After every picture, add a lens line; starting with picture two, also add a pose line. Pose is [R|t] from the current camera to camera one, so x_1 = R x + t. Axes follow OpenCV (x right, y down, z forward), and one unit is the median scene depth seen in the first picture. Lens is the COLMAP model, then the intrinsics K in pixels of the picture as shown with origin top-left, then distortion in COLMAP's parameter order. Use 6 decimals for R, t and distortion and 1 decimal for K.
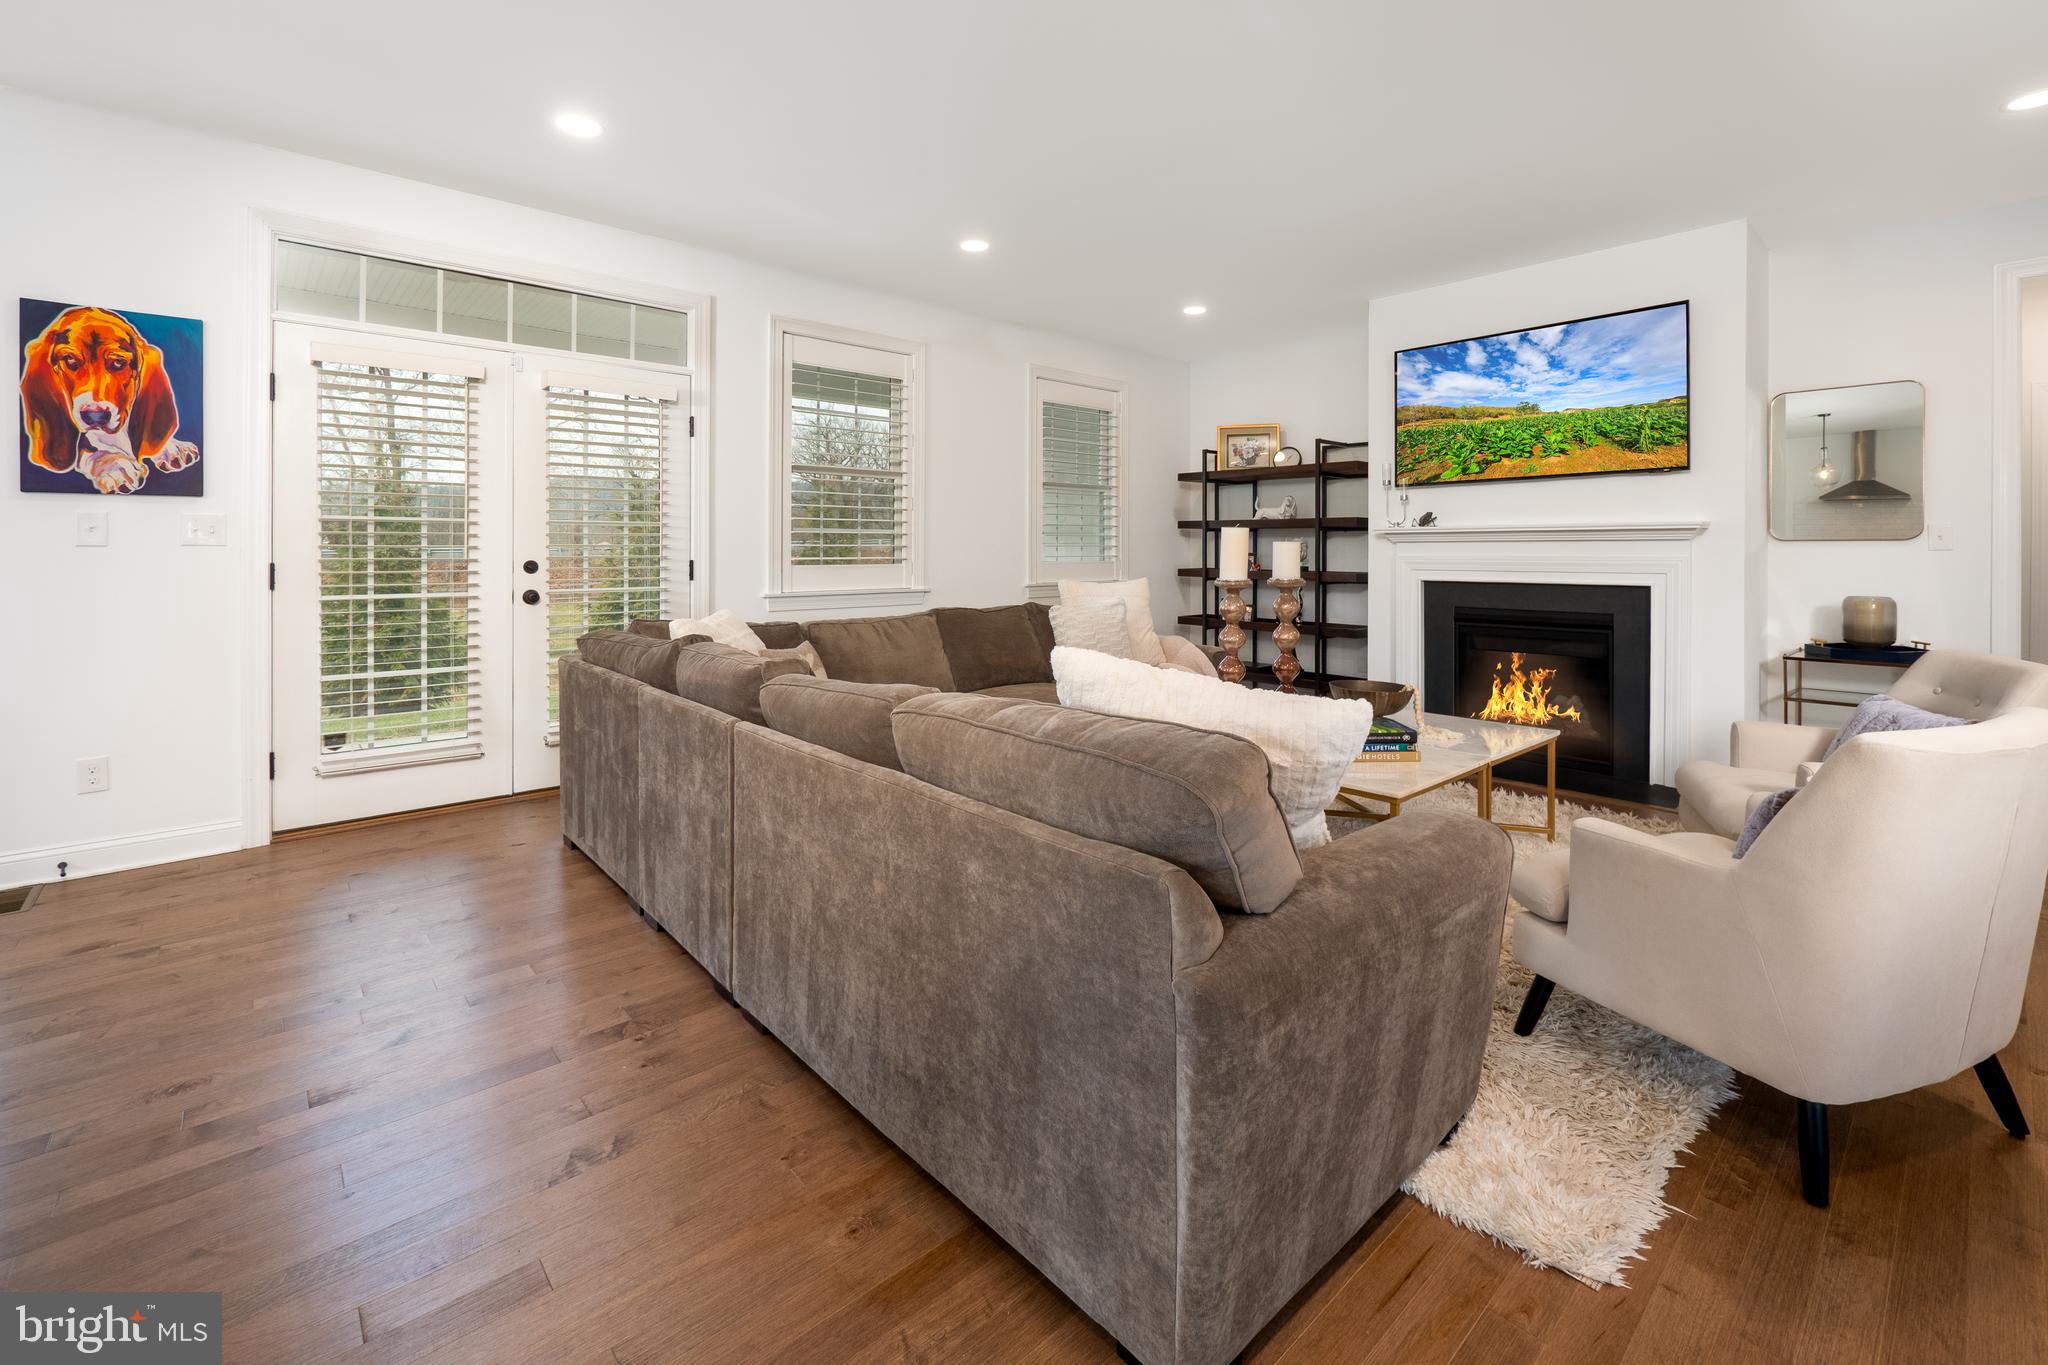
lens RADIAL K [[870.8, 0, 1016.3], [0, 870.8, 554.7], [0, 0, 1]] dist [0.000474, -0.000865]
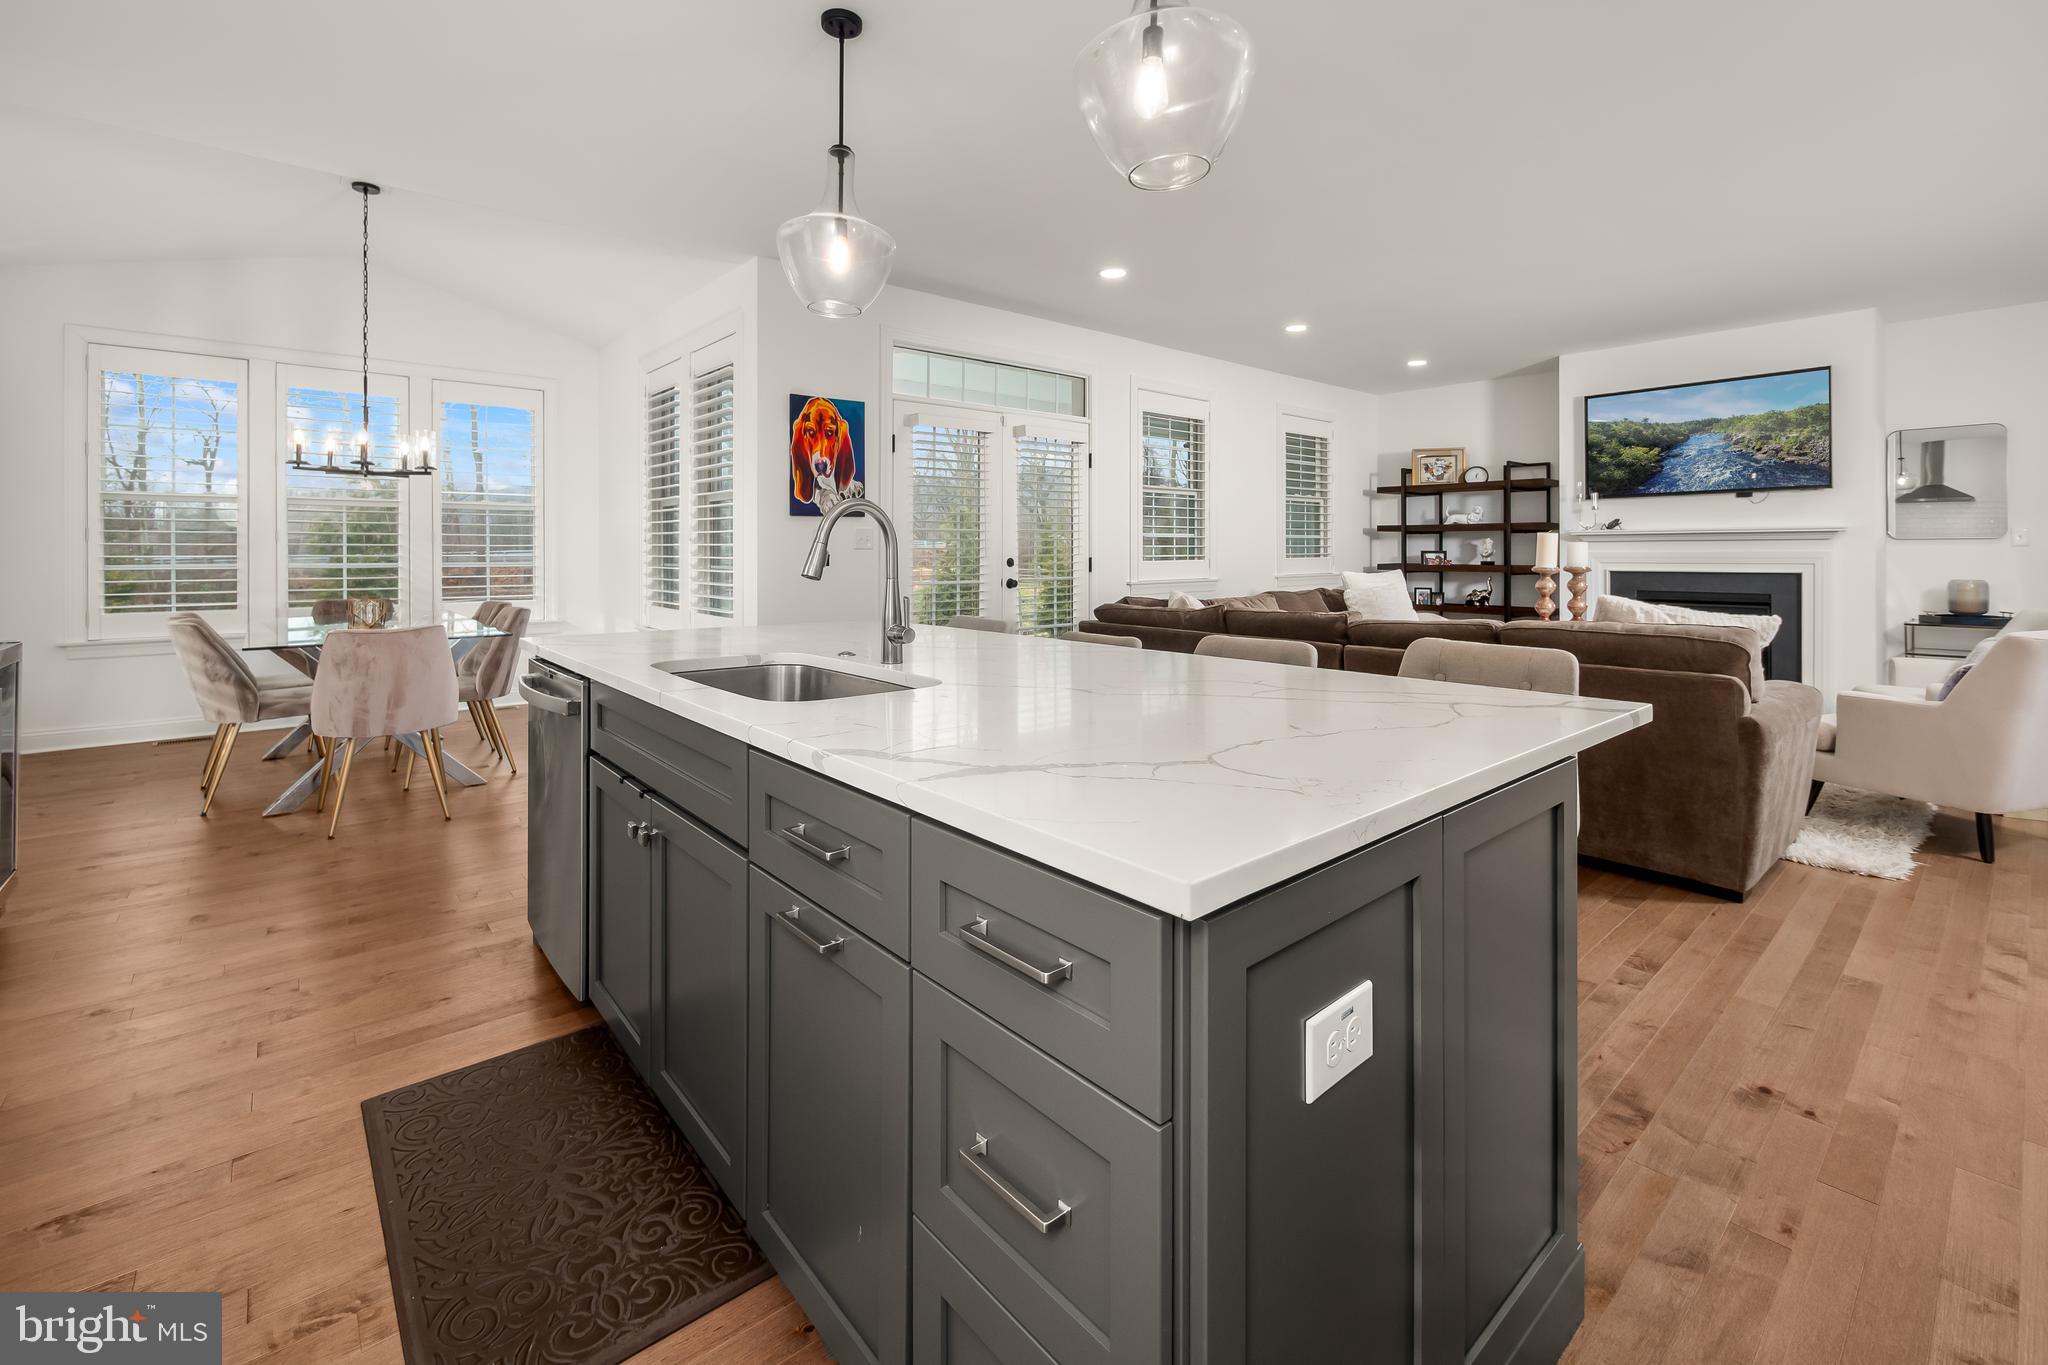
lens RADIAL K [[870.8, 0, 1016.3], [0, 870.8, 554.7], [0, 0, 1]] dist [0.000474, -0.000865]
pose [[0.999666, -0.004865, -0.025377, -0.495085], [0.004852, 0.999988, -0.000558, 0.001746], [0.025380, 0.000435, 0.999678, -0.418431]]
